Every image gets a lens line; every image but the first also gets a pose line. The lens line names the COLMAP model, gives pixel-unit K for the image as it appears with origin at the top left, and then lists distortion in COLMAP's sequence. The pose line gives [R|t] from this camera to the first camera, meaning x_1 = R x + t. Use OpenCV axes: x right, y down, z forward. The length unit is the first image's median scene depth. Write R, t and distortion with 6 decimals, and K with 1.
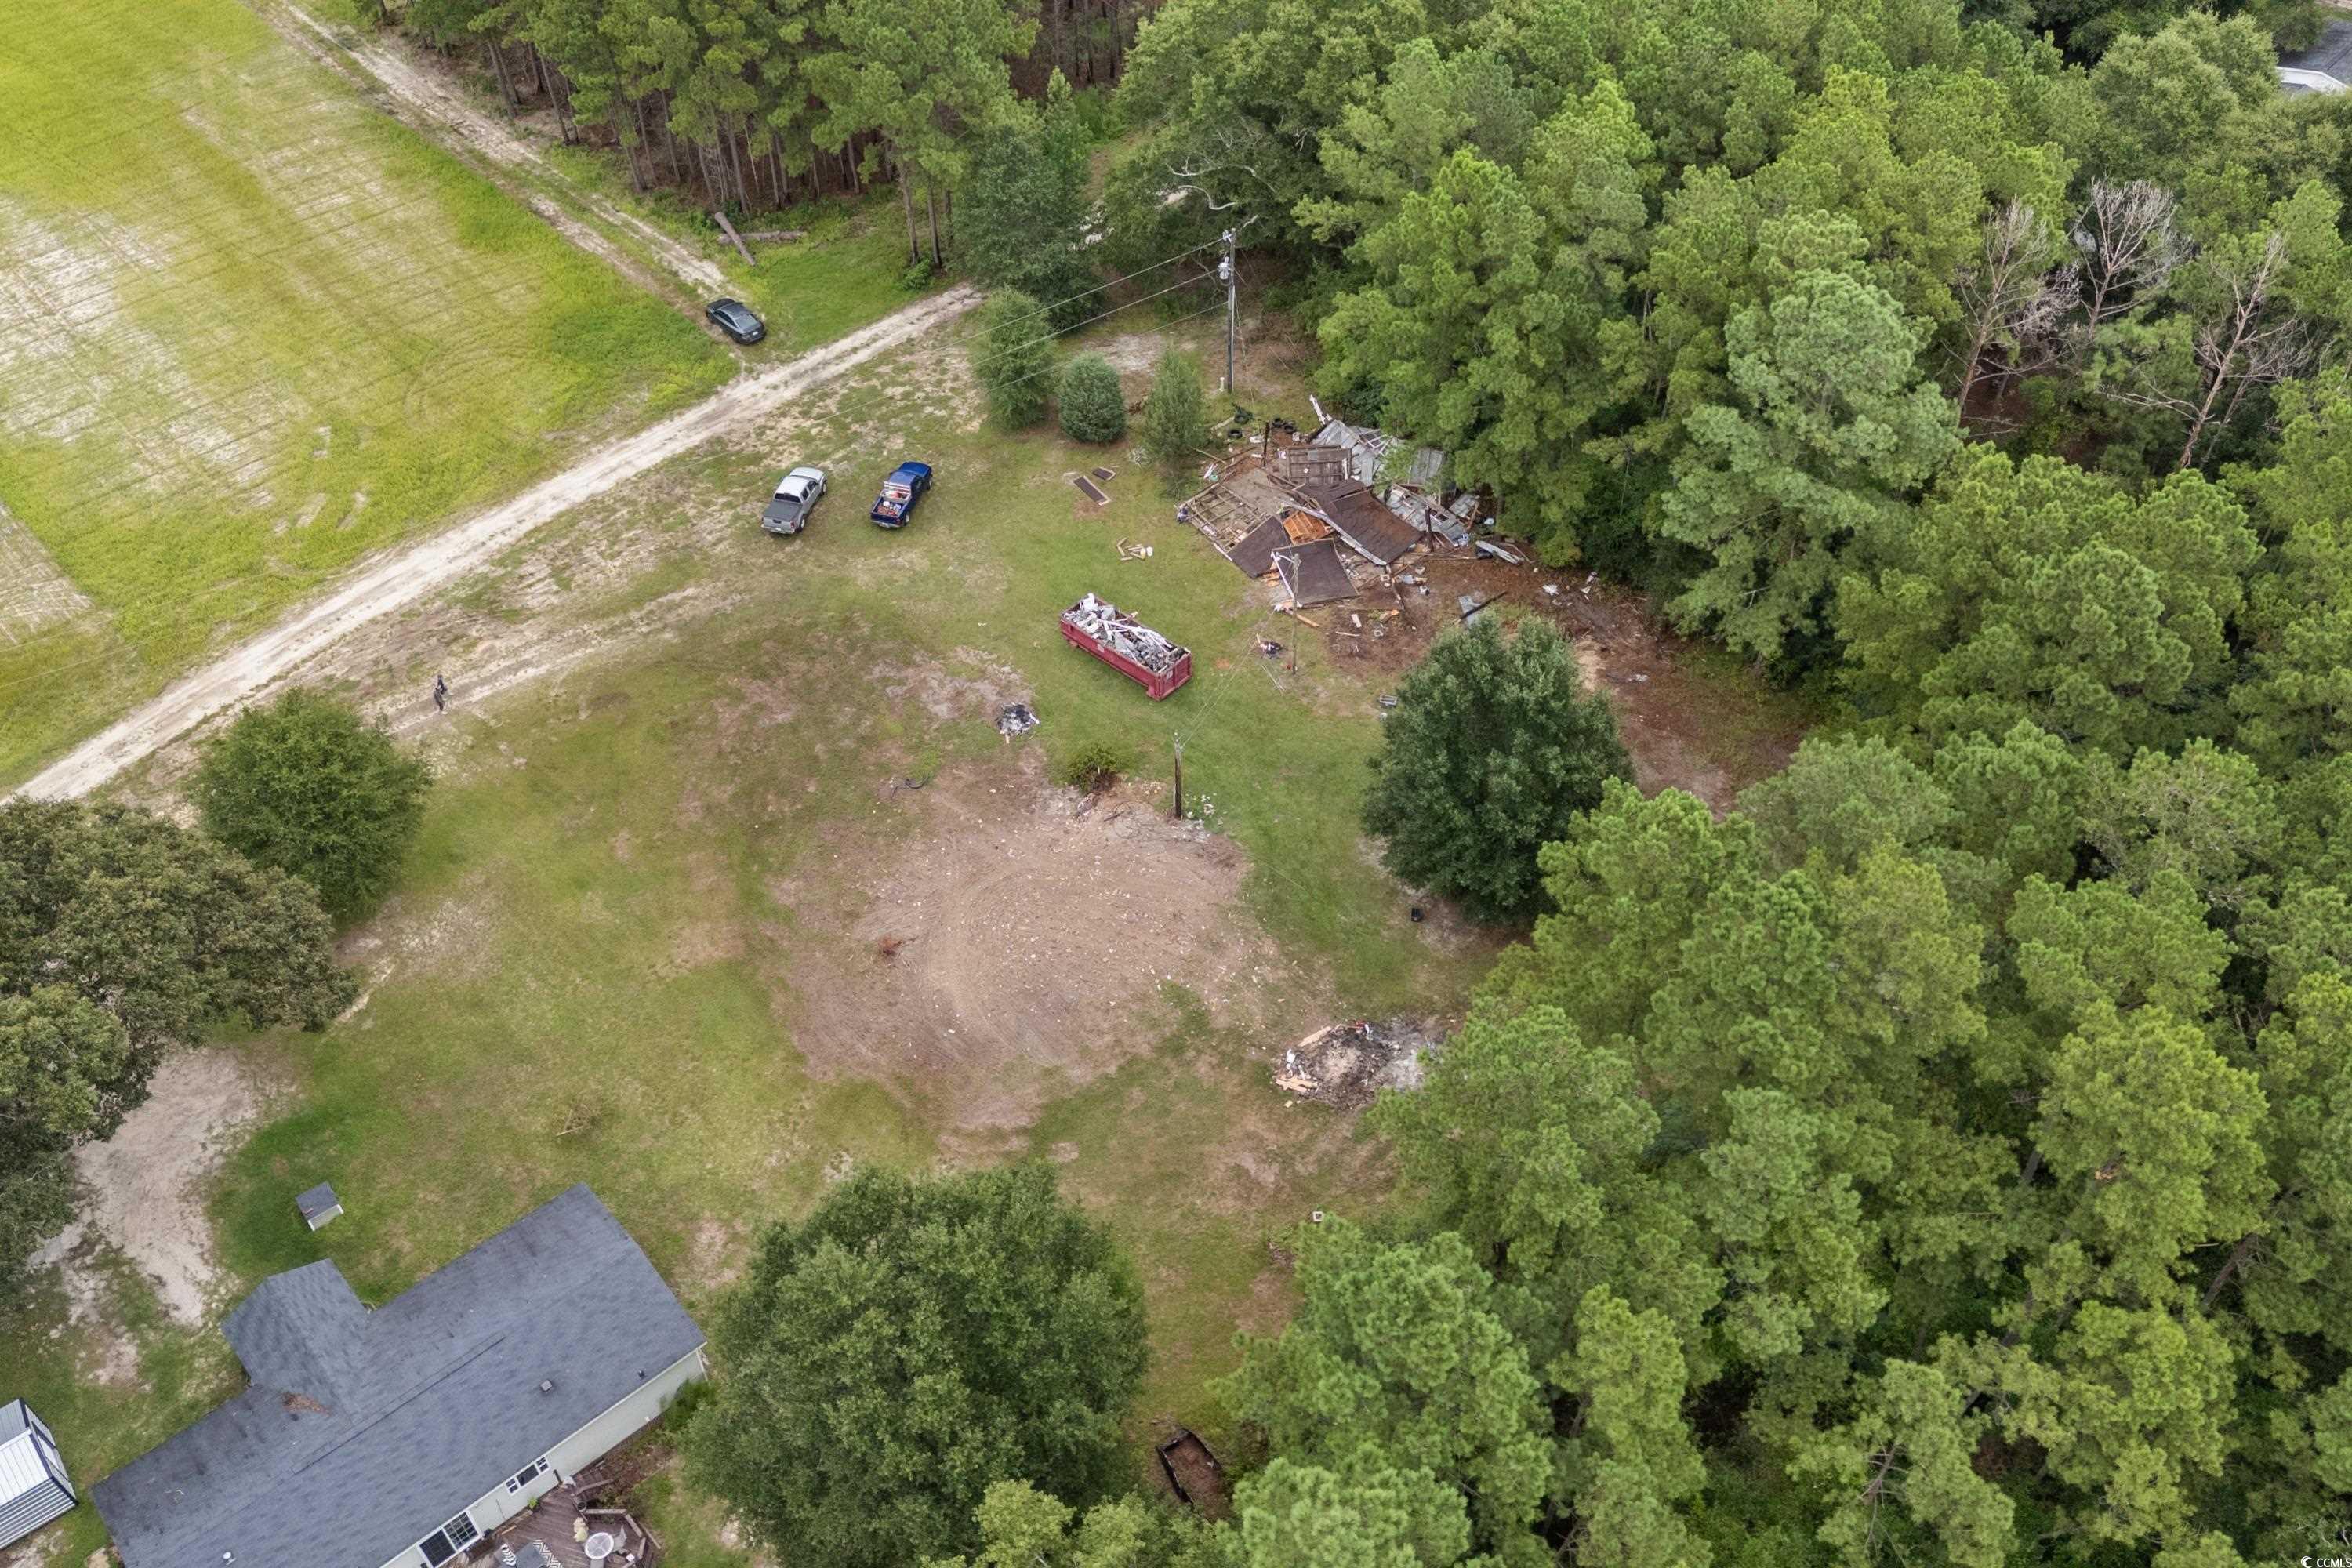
lens RADIAL K [[2062.3, 0, 1248.1], [0, 2062.3, 786.2], [0, 0, 1]] dist [0.076913, -0.126172]
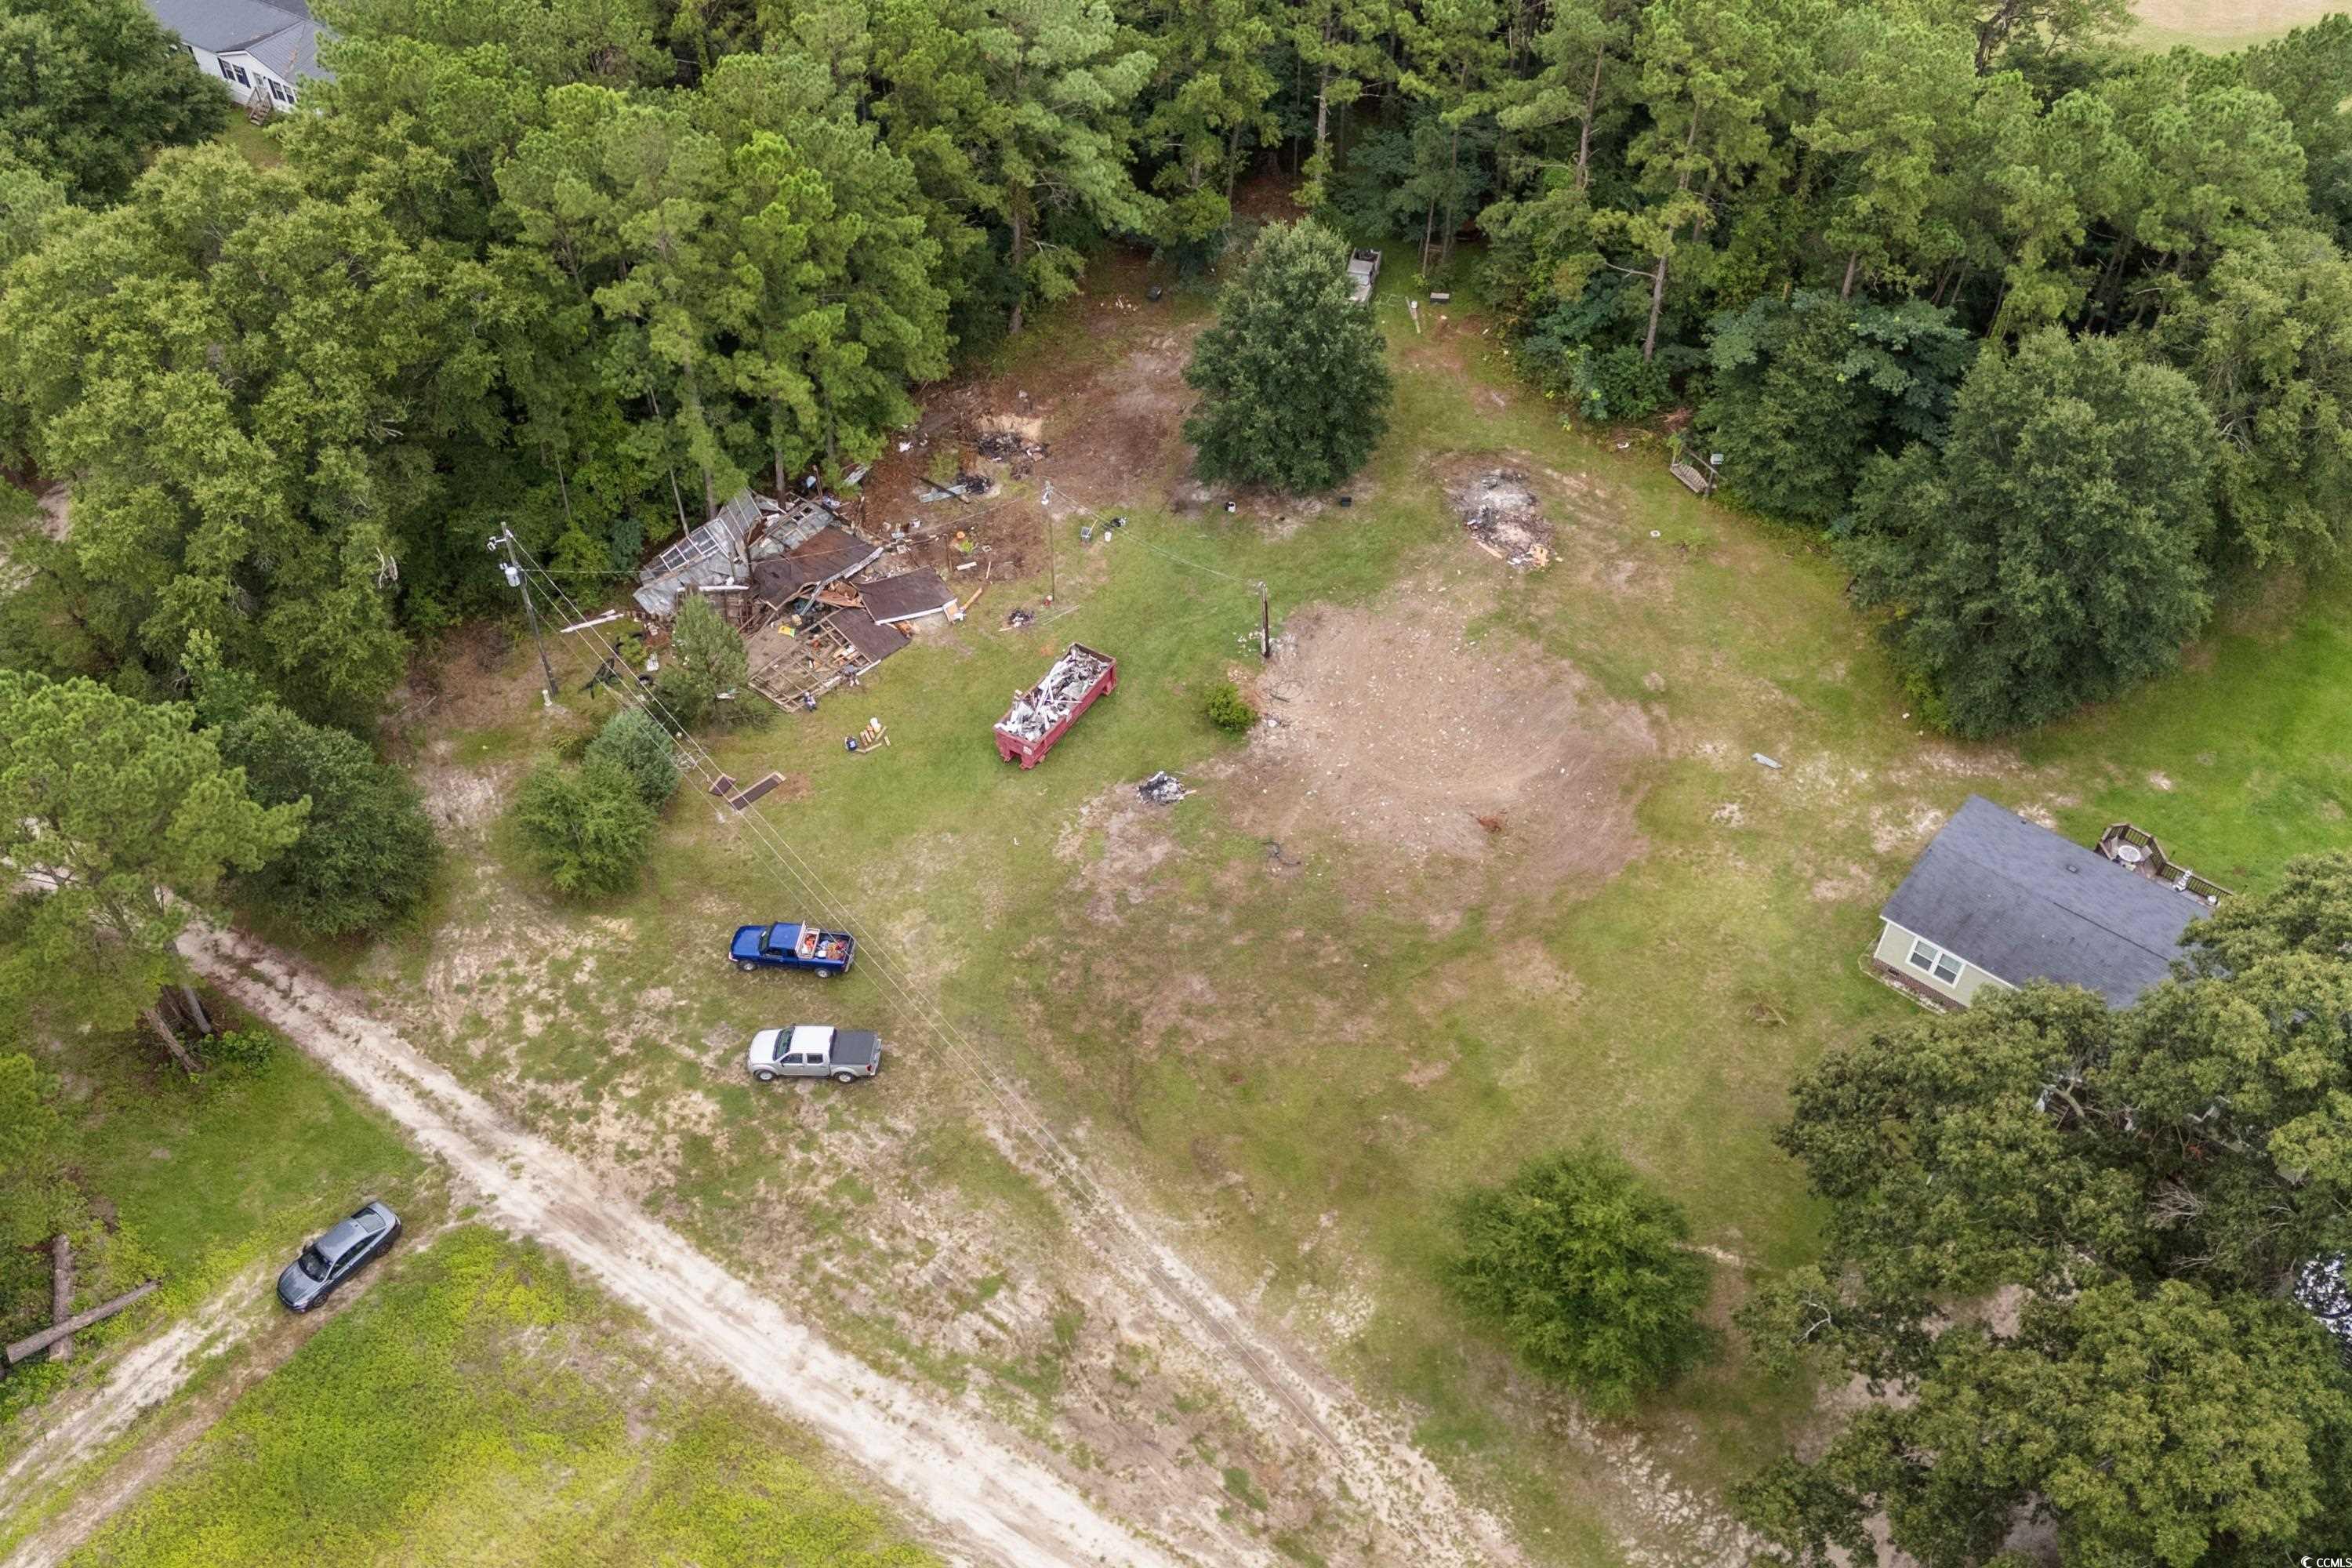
lens RADIAL K [[2046.6, 0, 1194.3], [0, 2046.6, 776.7], [0, 0, 1]] dist [0.098700, -0.144763]
pose [[-0.155855, -0.729937, 0.665508, -0.686533], [0.697507, 0.395733, 0.597393, -0.546050], [-0.699423, 0.557304, 0.447459, 0.528693]]
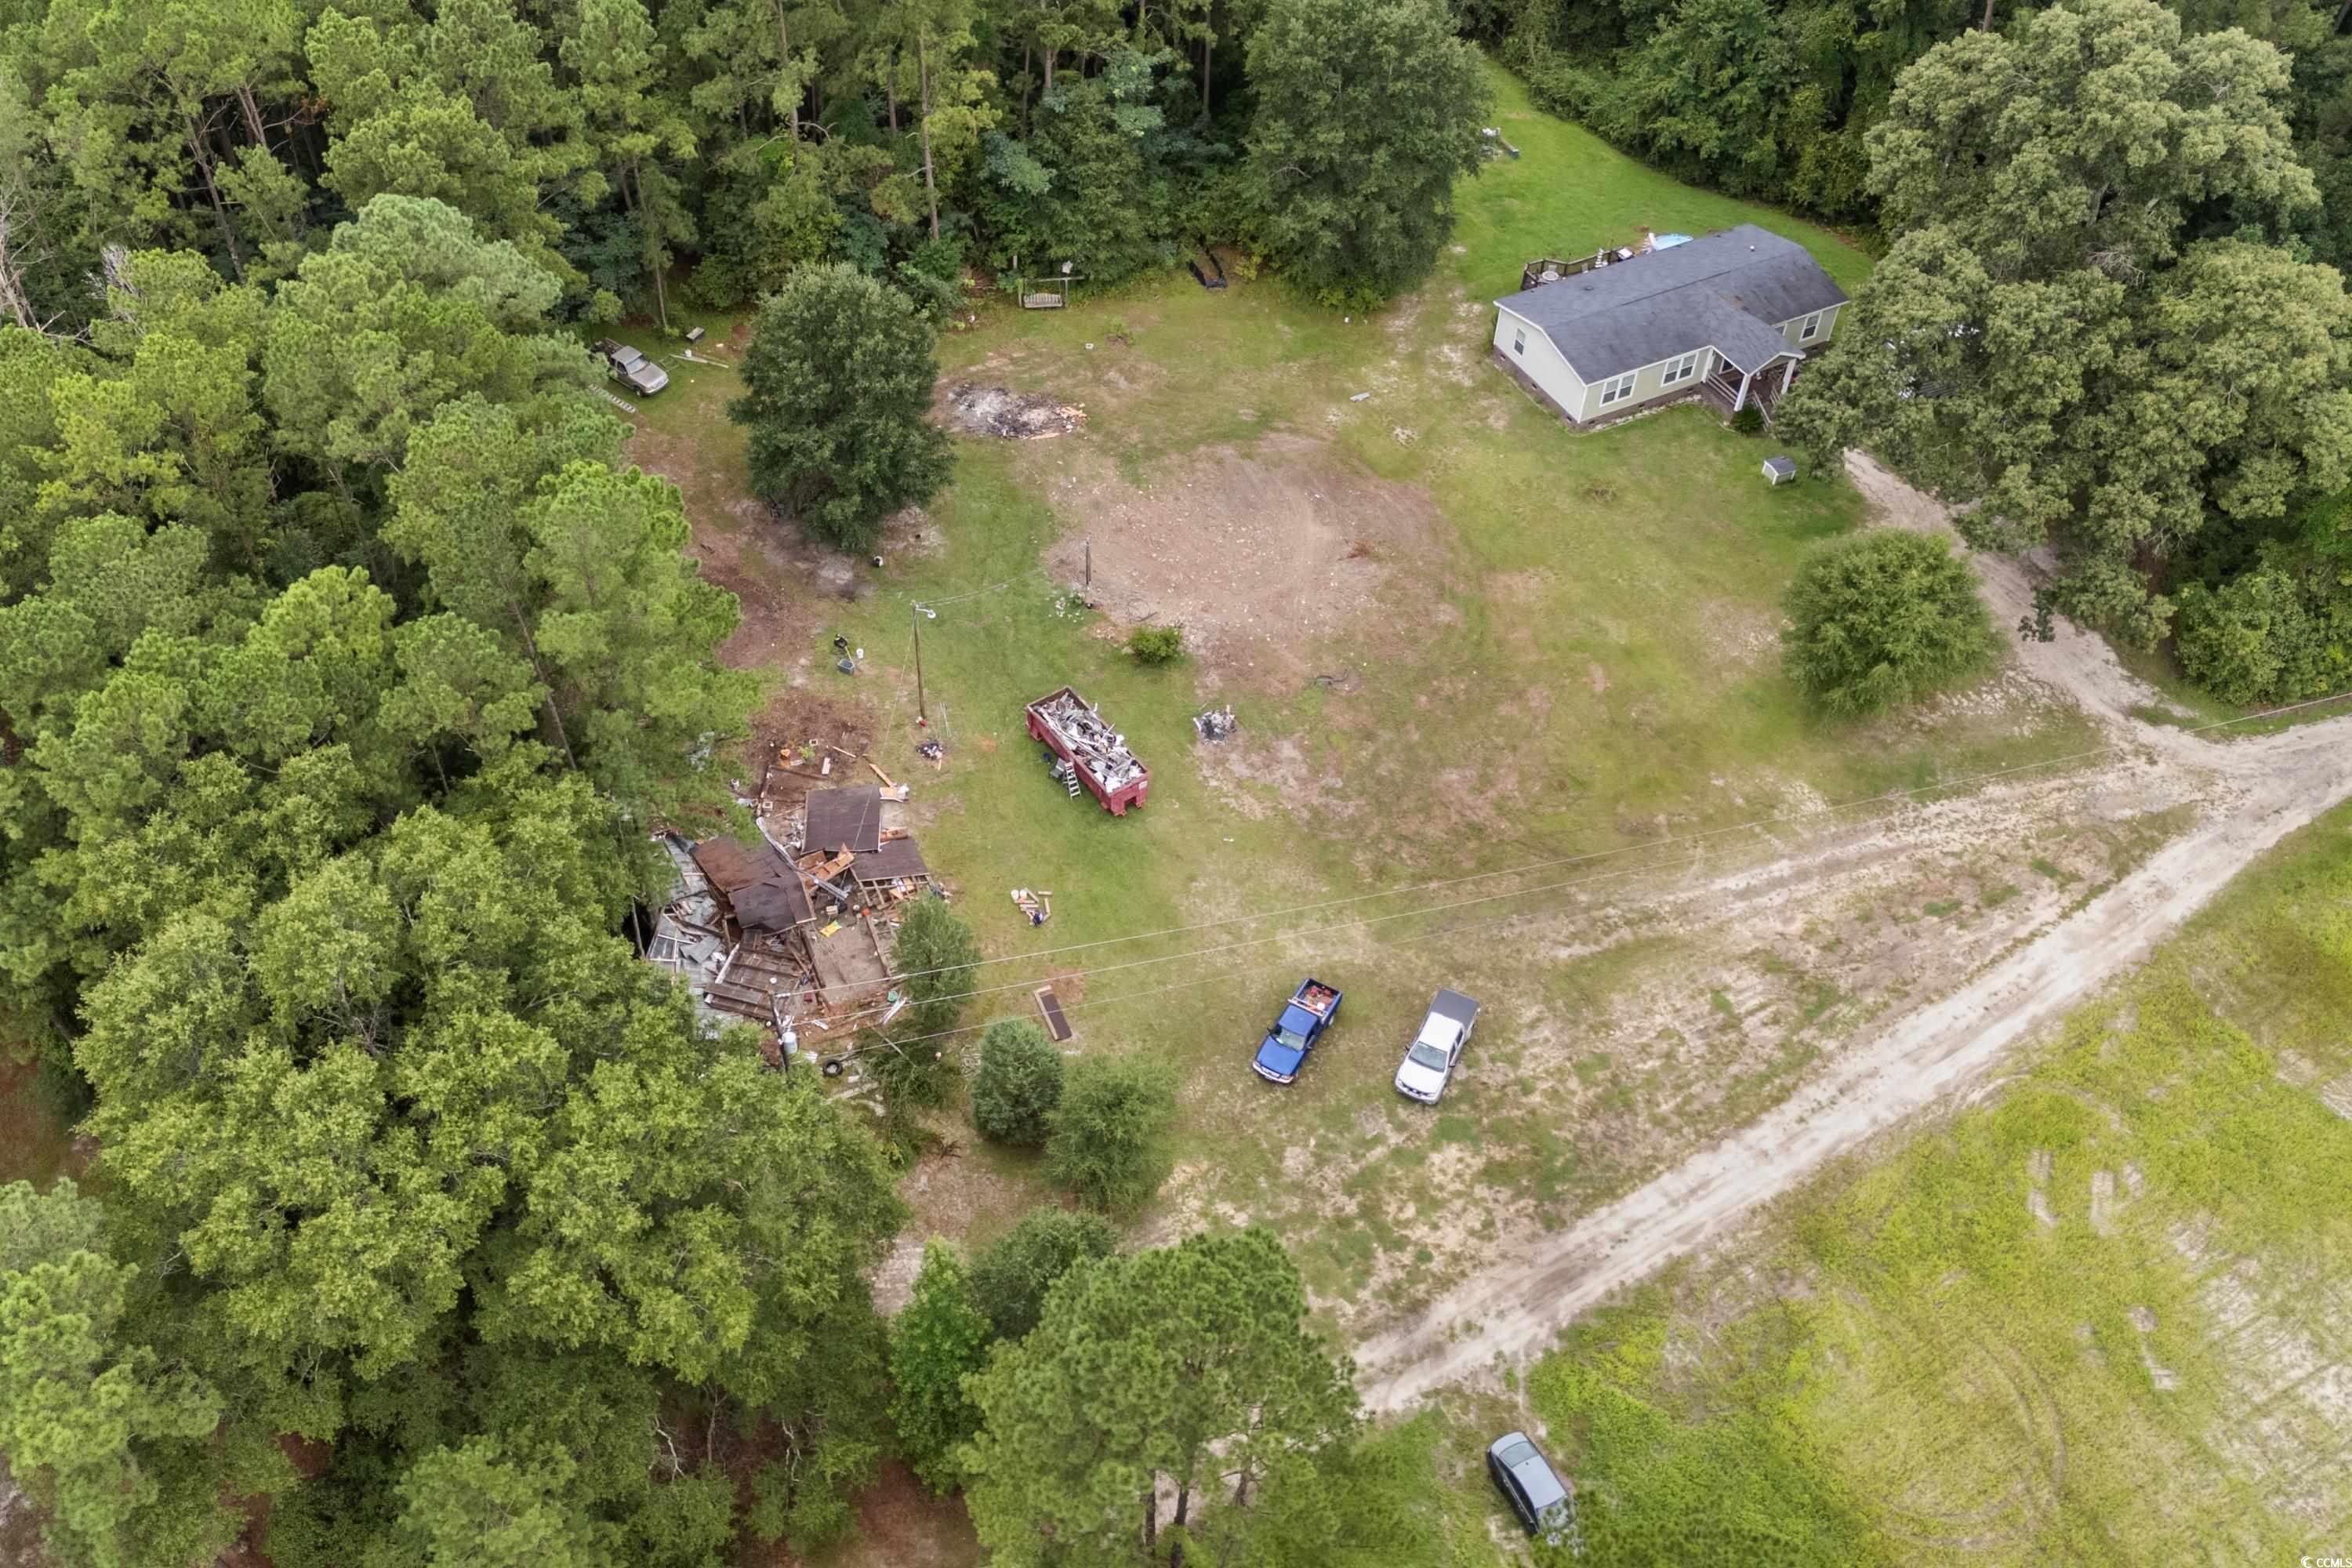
lens RADIAL K [[1992.8, 0, 1097.1], [0, 1992.8, 784.1], [0, 0, 1]] dist [0.106923, -0.169344]
pose [[-0.963687, -0.209863, 0.165119, -0.205801], [0.174760, -0.028123, 0.984209, -0.910179], [-0.201905, 0.977326, 0.063777, 0.913235]]
